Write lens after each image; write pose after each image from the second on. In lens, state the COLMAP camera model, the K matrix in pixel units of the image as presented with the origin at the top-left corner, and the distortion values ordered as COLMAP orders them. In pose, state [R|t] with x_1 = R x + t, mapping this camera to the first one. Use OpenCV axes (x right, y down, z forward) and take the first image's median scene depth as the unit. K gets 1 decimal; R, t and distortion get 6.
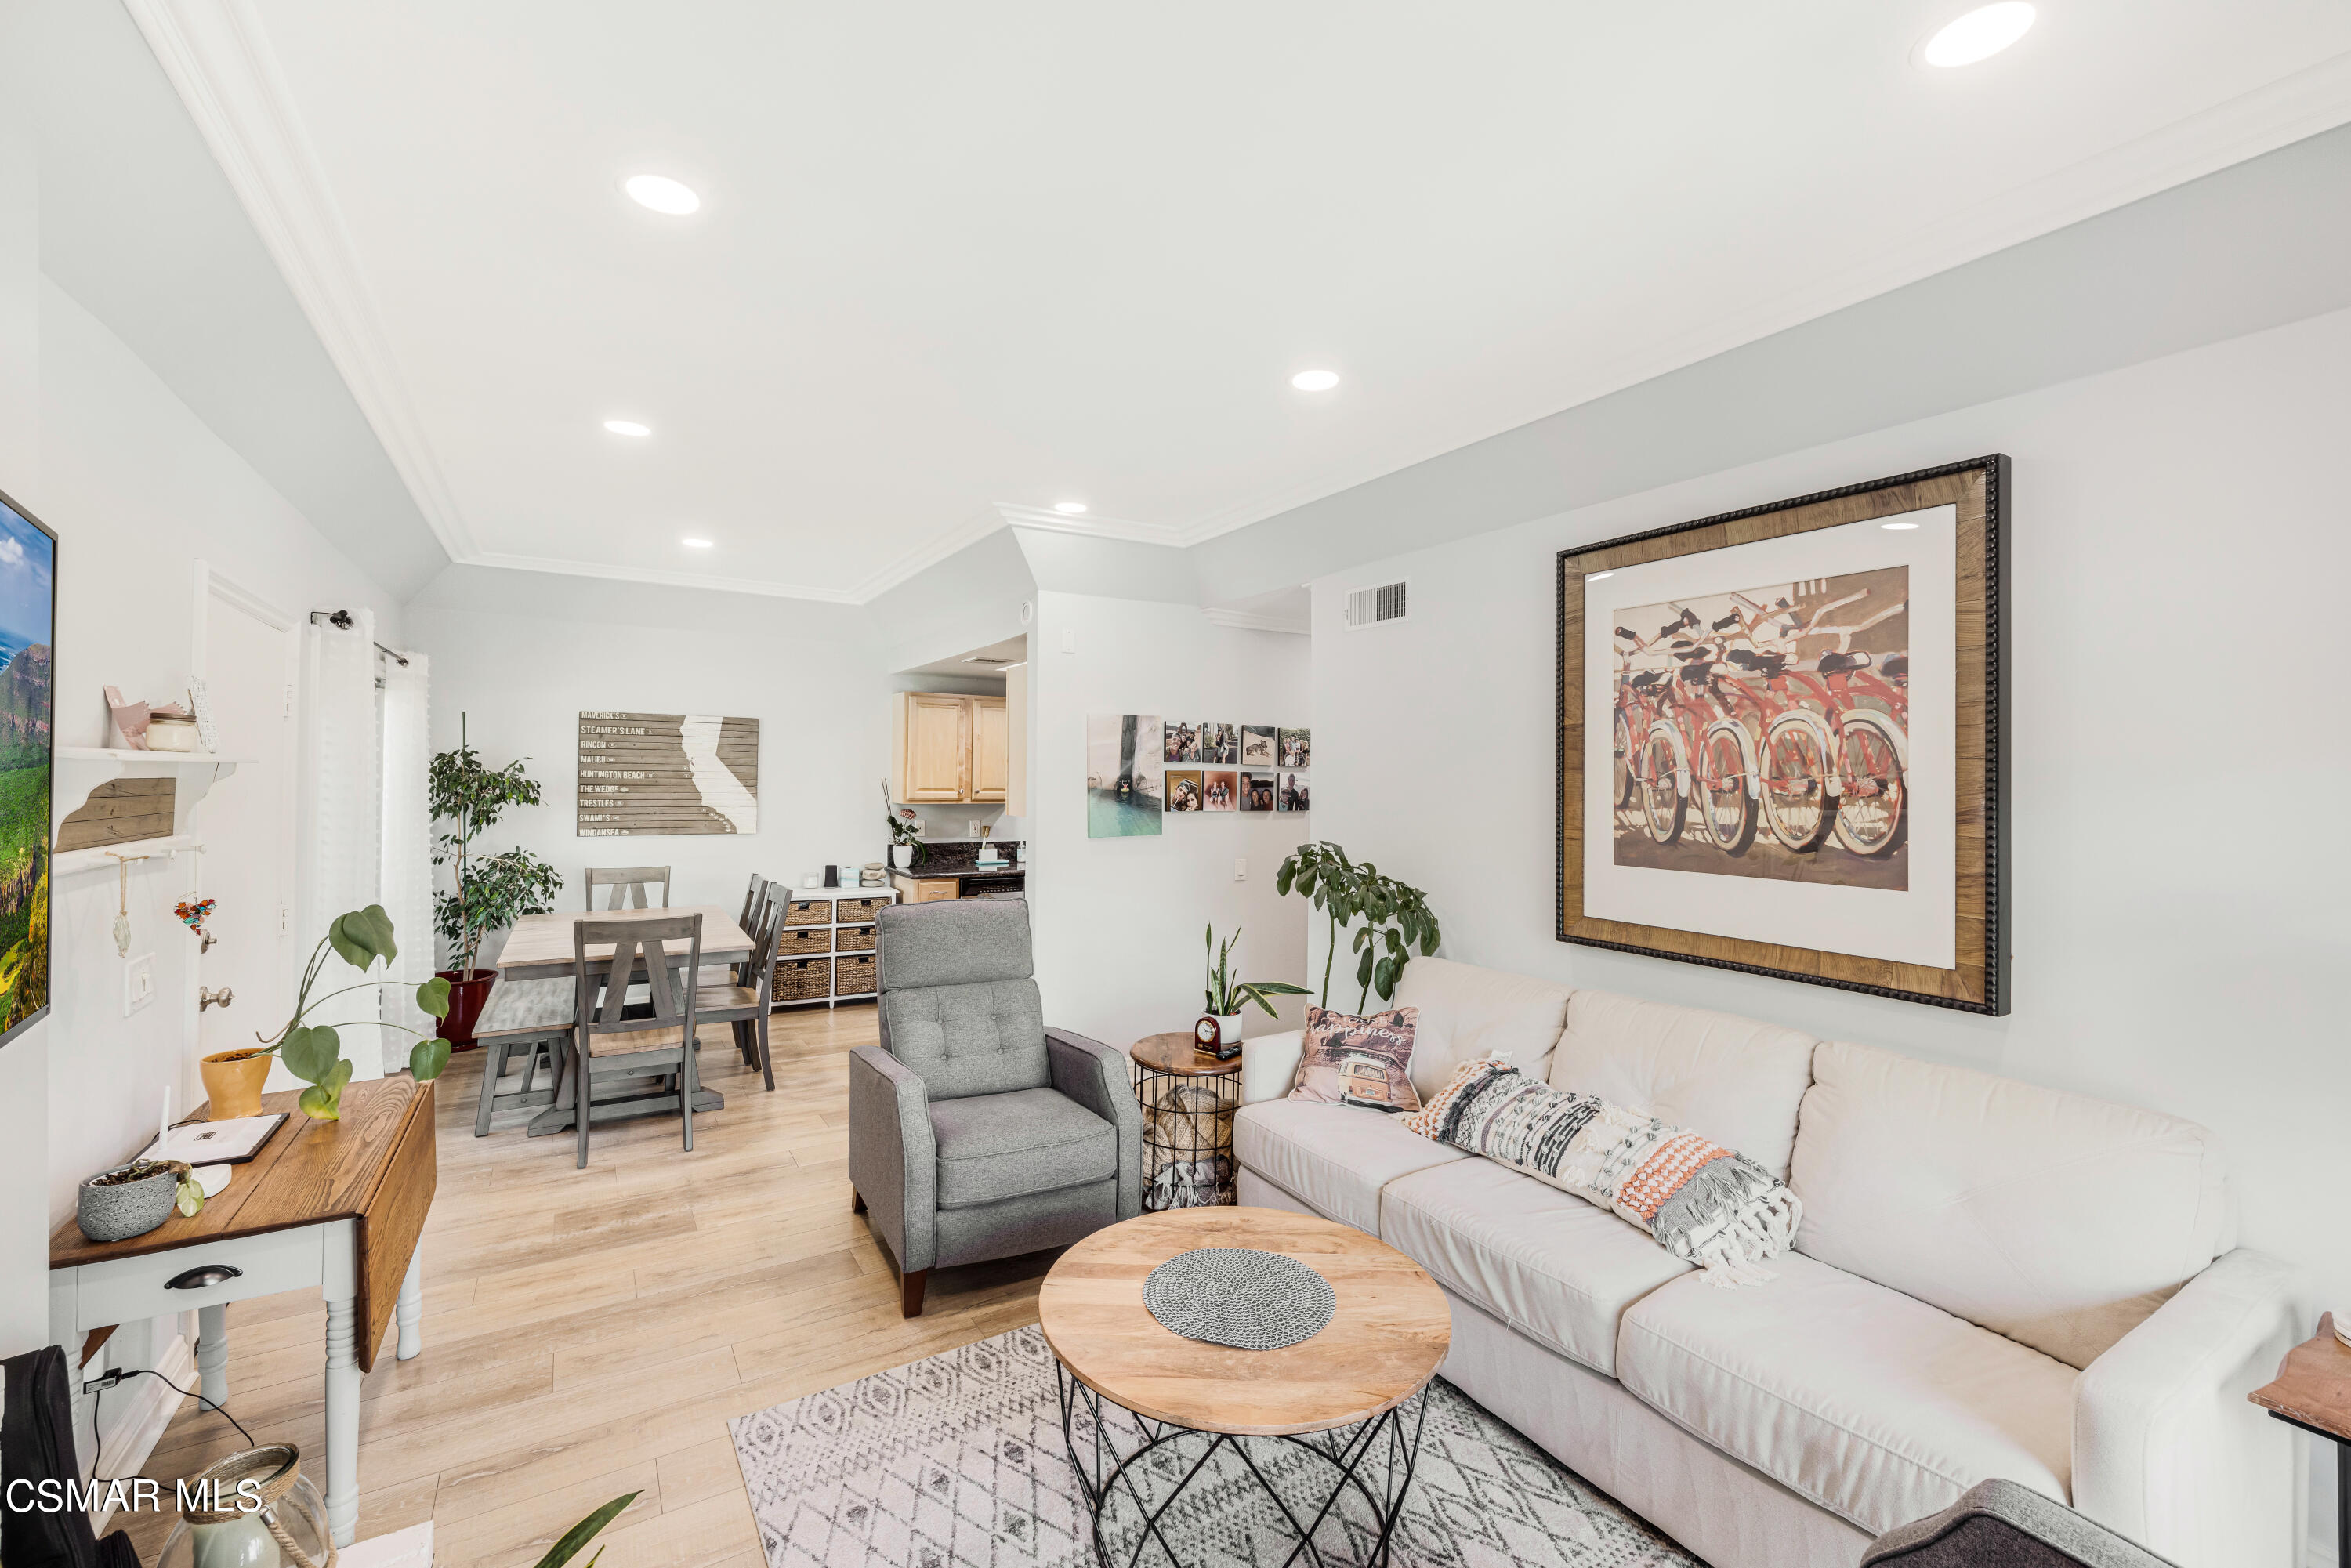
lens RADIAL K [[989.7, 0, 1171.0], [0, 989.7, 768.9], [0, 0, 1]] dist [0.000513, 0.000314]
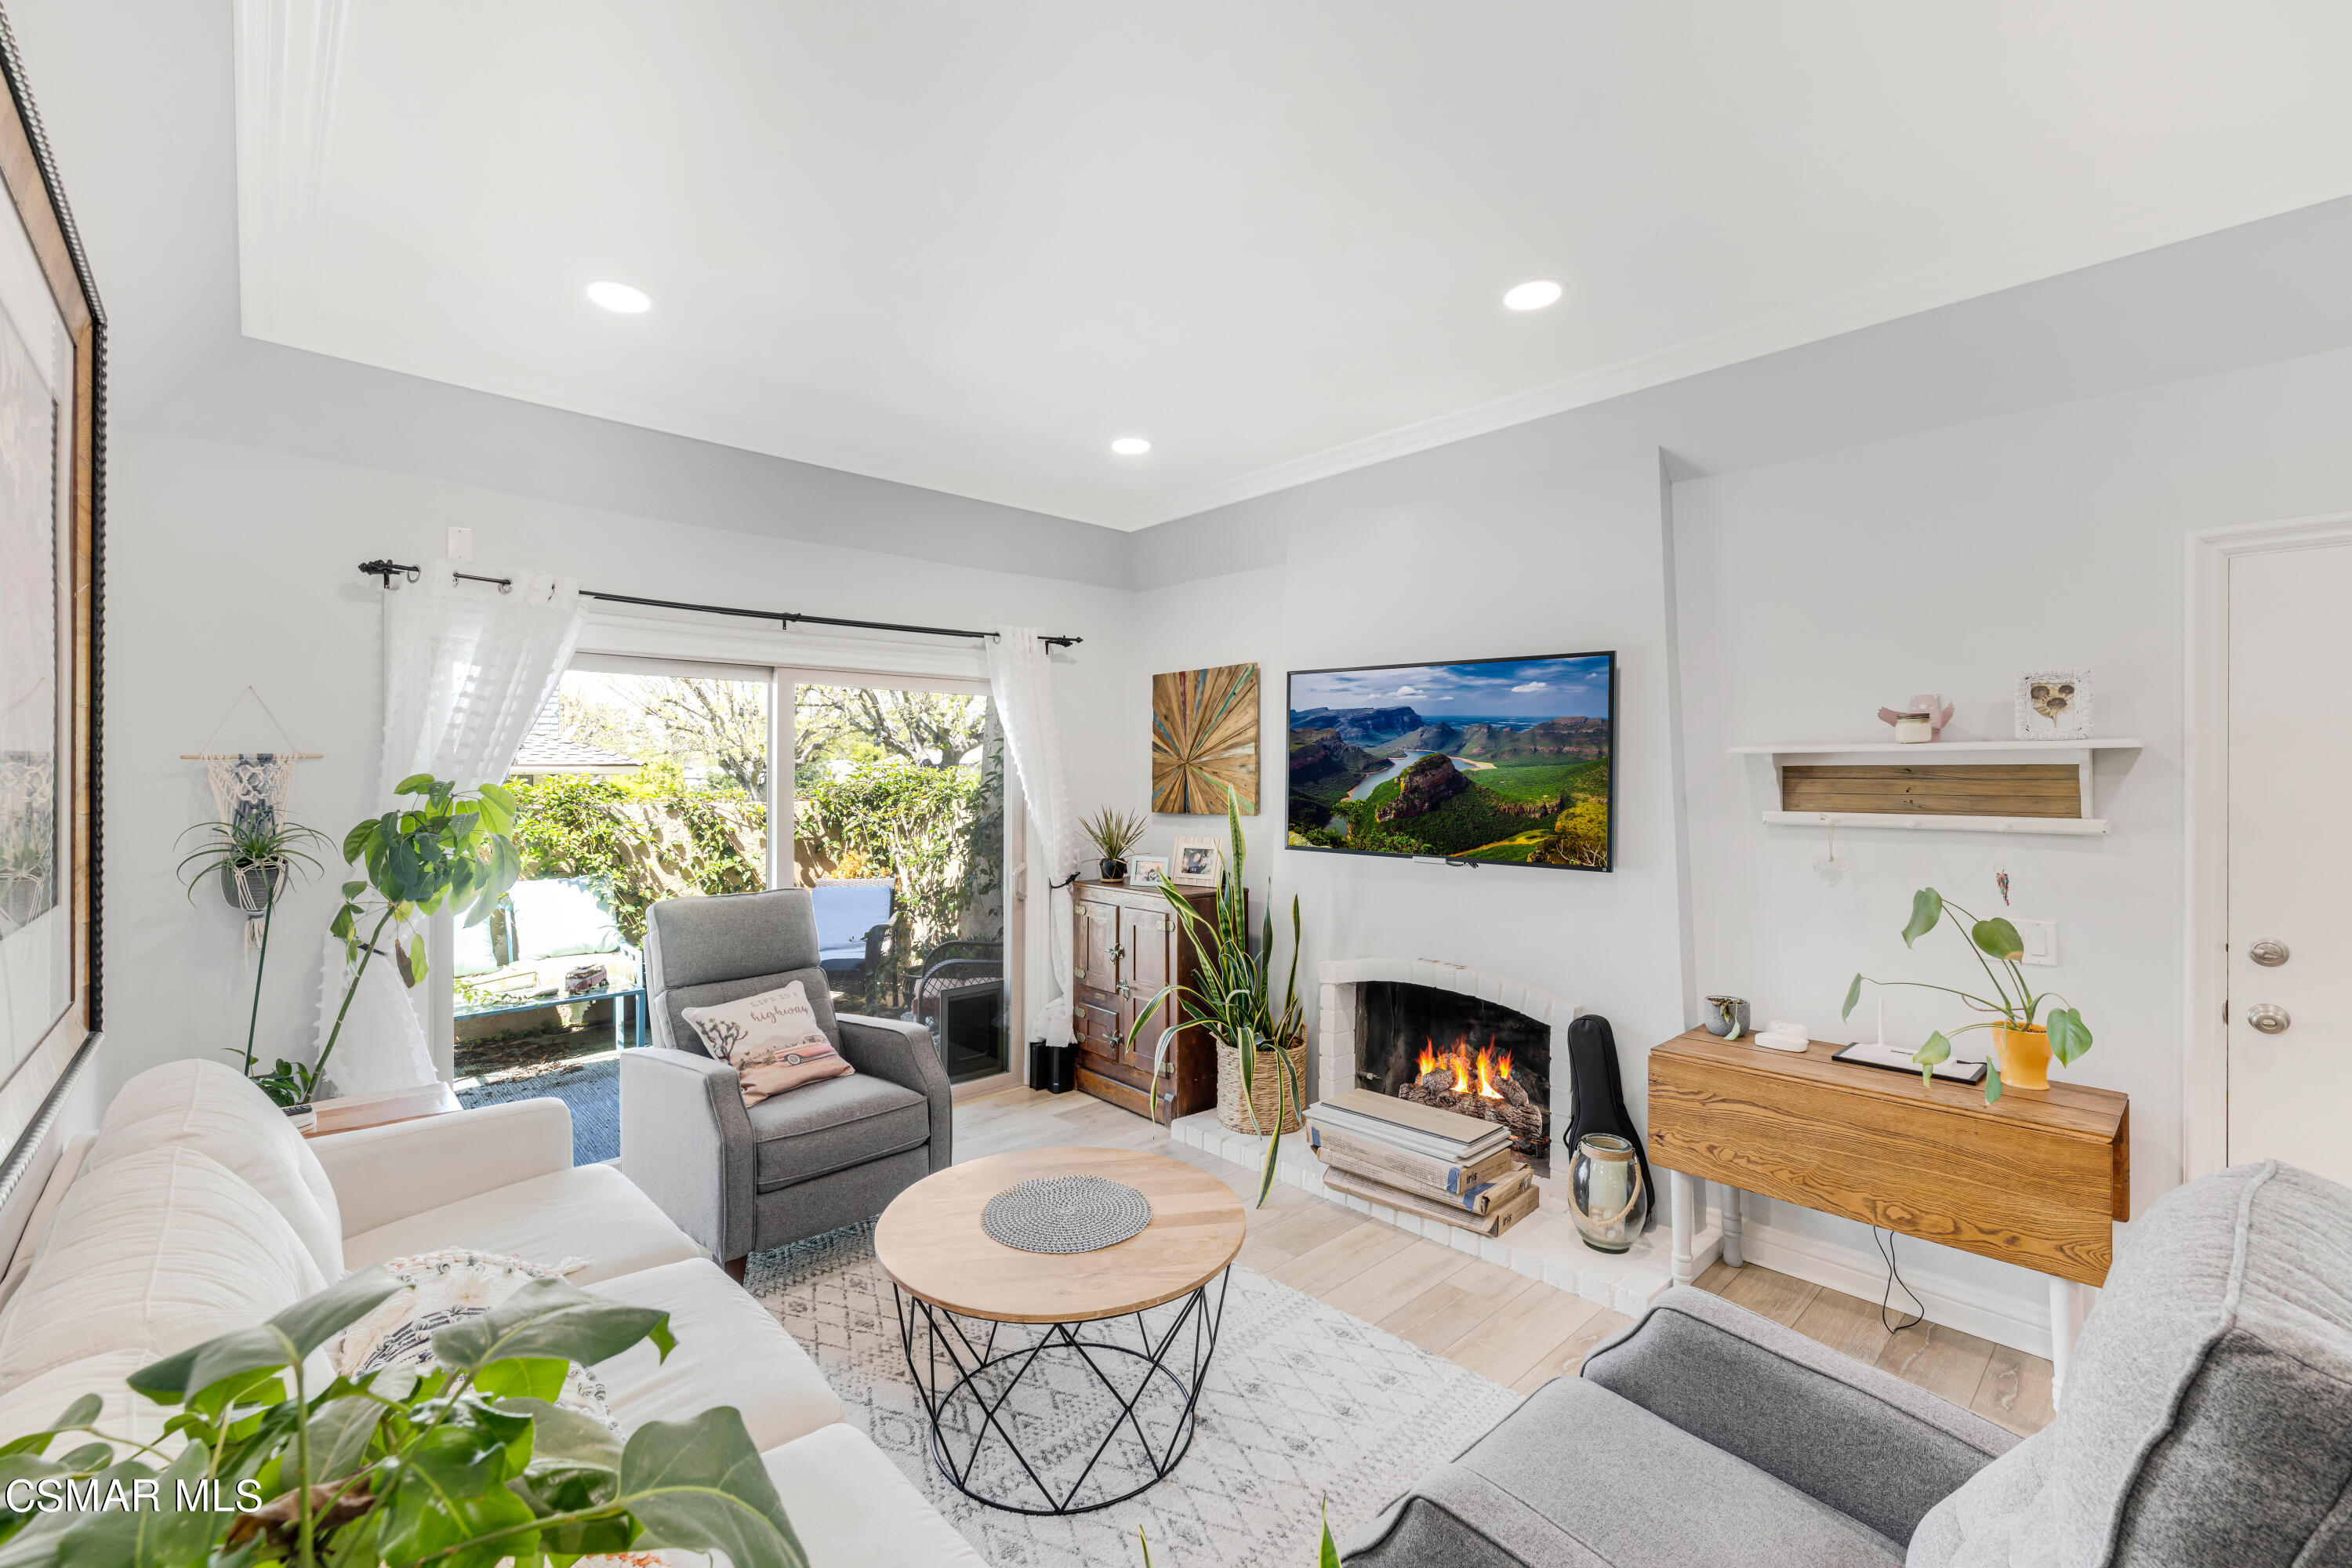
lens RADIAL K [[975.3, 0, 1164.0], [0, 975.3, 785.4], [0, 0, 1]] dist [-0.034036, 0.000119]
pose [[-0.980240, -0.008144, -0.197642, 0.128030], [-0.008276, 0.999966, -0.000158, 0.032763], [0.197636, 0.001481, -0.980274, 1.490113]]
